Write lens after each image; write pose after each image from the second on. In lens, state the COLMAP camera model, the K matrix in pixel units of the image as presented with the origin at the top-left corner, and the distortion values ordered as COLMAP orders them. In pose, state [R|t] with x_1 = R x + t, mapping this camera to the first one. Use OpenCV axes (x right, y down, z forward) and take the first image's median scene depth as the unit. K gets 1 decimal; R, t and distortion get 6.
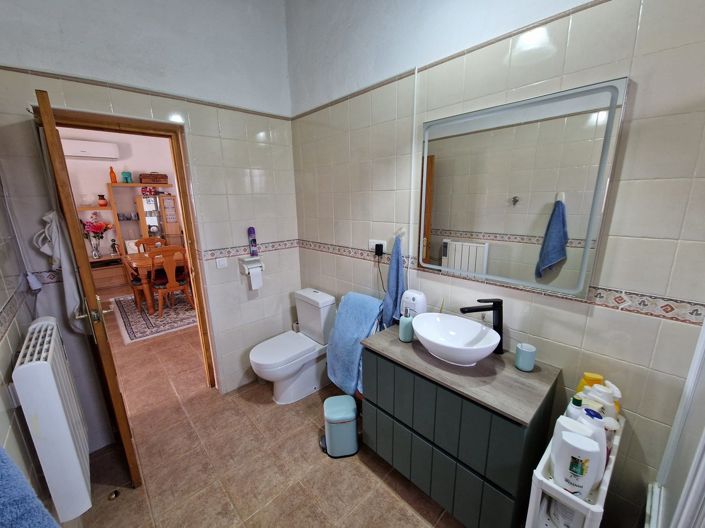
lens RADIAL K [[286.1, 0, 348.5], [0, 286.1, 270.0], [0, 0, 1]] dist [0.004594, -0.005579]
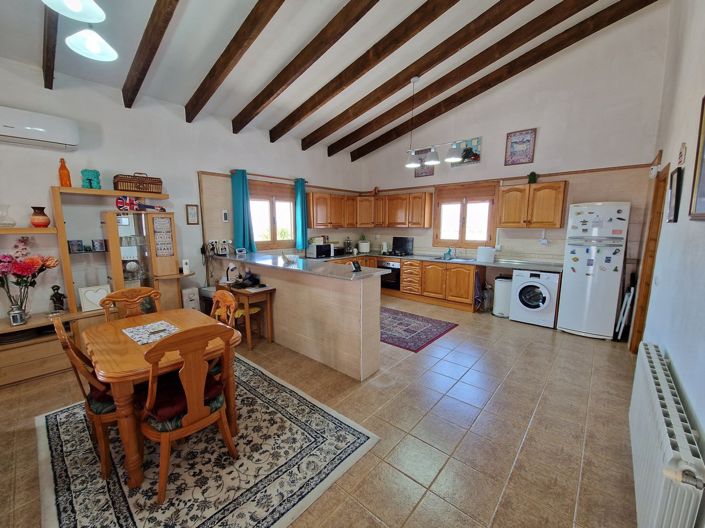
lens RADIAL K [[286.1, 0, 350.0], [0, 286.1, 267.7], [0, 0, 1]] dist [0.004594, -0.005579]
pose [[0.994670, 0.002936, 0.103066, -0.313996], [0.006860, 0.995495, -0.094564, -0.087167], [-0.102880, 0.094767, 0.990169, 0.392803]]
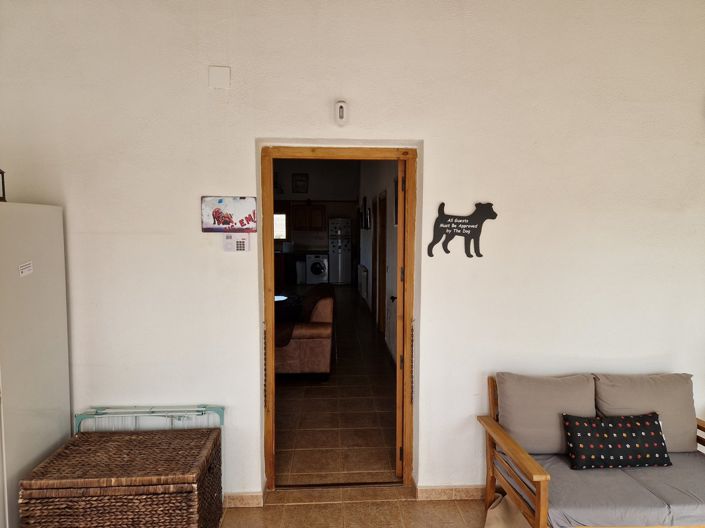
lens RADIAL K [[470.3, 0, 354.3], [0, 470.3, 263.1], [0, 0, 1]] dist [0.064894, -0.049782]
pose [[0.628903, -0.036776, 0.776614, -1.442836], [0.171112, 0.980936, -0.092115, 0.144900], [-0.758421, 0.190820, 0.623206, -0.483922]]
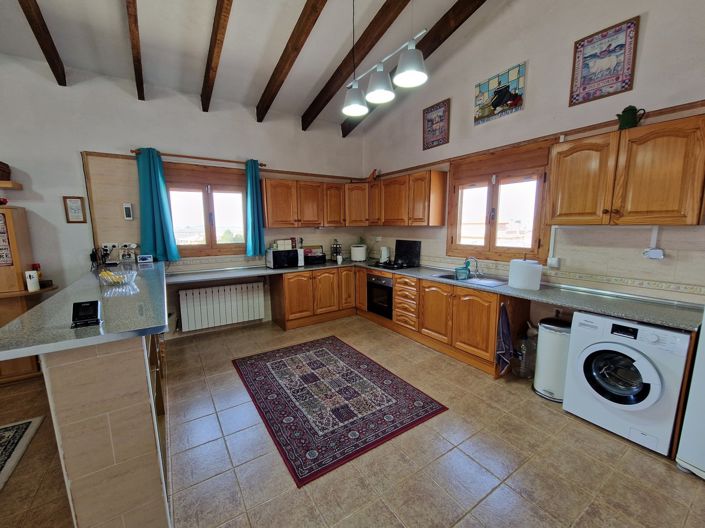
lens RADIAL K [[286.1, 0, 349.9], [0, 286.1, 267.9], [0, 0, 1]] dist [0.004594, -0.005579]
pose [[0.987104, 0.035876, -0.156009, -0.007854], [-0.050345, 0.994686, -0.089806, -0.164878], [0.151958, 0.096502, 0.983665, 0.716537]]
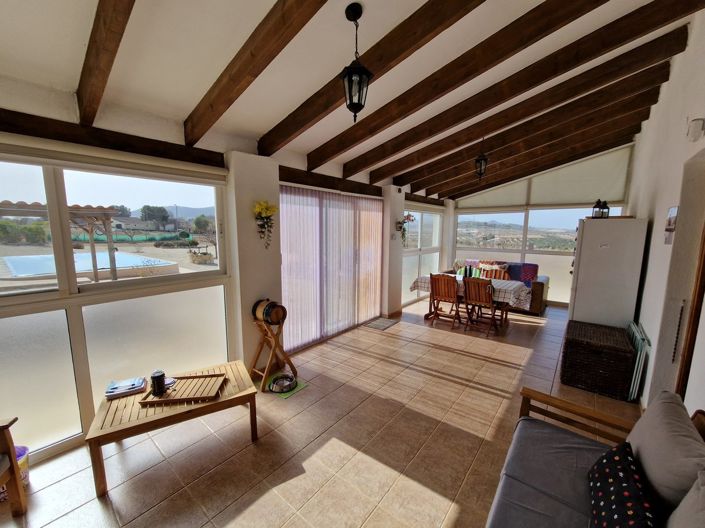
lens RADIAL K [[286.1, 0, 349.1], [0, 286.1, 268.8], [0, 0, 1]] dist [0.004594, -0.005579]
pose [[0.141763, 0.155322, -0.977639, 1.741353], [-0.246205, 0.962111, 0.117154, 0.271059], [0.958794, 0.224092, 0.174633, -1.139023]]
